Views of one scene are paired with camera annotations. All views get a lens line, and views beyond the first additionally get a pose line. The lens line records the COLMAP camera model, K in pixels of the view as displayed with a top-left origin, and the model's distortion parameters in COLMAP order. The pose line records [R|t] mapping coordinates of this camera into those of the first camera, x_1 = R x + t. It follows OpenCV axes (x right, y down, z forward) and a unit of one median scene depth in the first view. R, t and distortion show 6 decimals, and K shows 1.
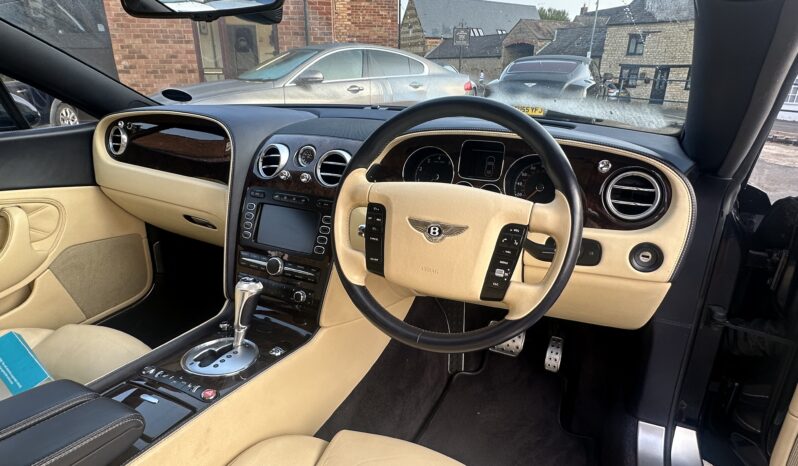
lens RADIAL K [[442.0, 0, 400.1], [0, 442.0, 239.8], [0, 0, 1]] dist [-0.005659, 0.001752]
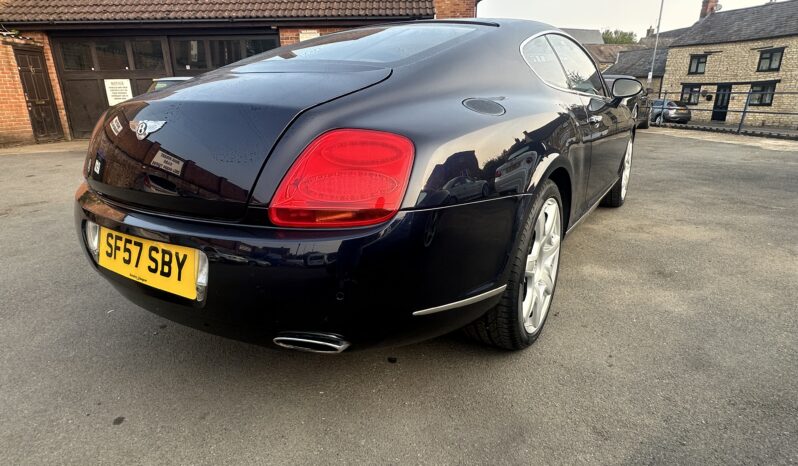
lens RADIAL K [[442.0, 0, 397.7], [0, 442.0, 233.5], [0, 0, 1]] dist [-0.005659, 0.001752]
pose [[0.990677, 0.023614, -0.134170, -0.019339], [-0.032073, 0.997608, -0.061240, 0.045581], [0.132403, 0.064972, 0.989064, -0.105173]]
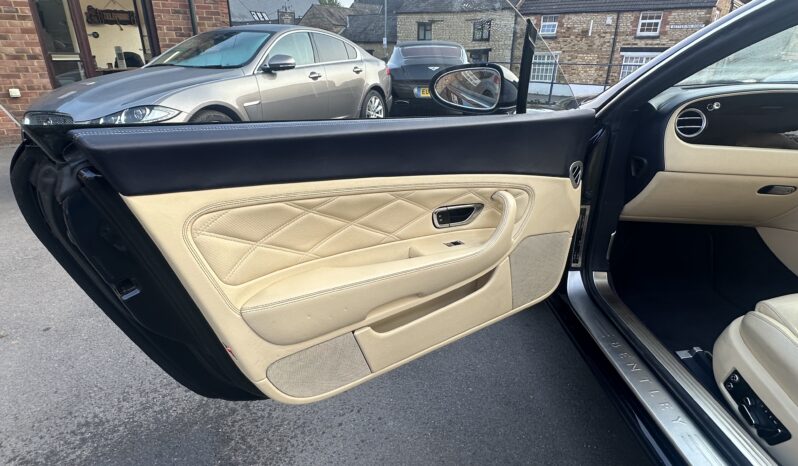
lens RADIAL K [[442.0, 0, 395.1], [0, 442.0, 233.8], [0, 0, 1]] dist [-0.005659, 0.001752]
pose [[0.897961, -0.165670, 0.407701, -0.080201], [0.158354, 0.986018, 0.051896, -0.006451], [-0.410598, 0.017961, 0.911640, 0.016822]]
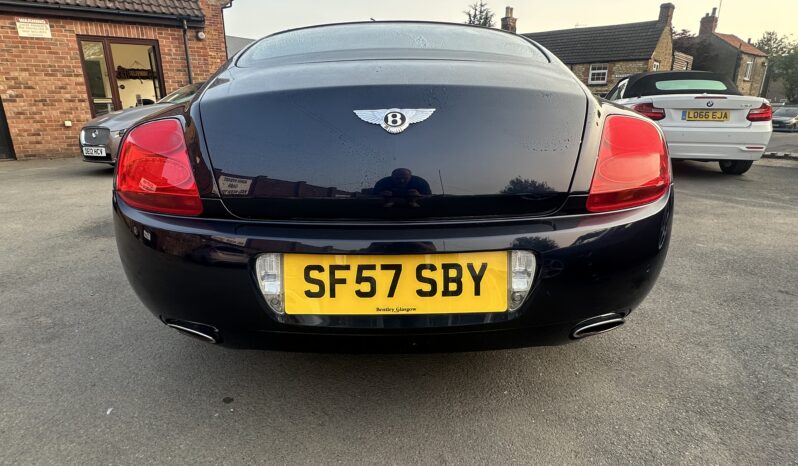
lens RADIAL K [[442.0, 0, 395.2], [0, 442.0, 237.2], [0, 0, 1]] dist [-0.005659, 0.001752]
pose [[0.906302, -0.129318, 0.402360, -0.071180], [0.160442, 0.986043, -0.044477, 0.043819], [-0.390993, 0.104865, 0.914400, -0.095653]]
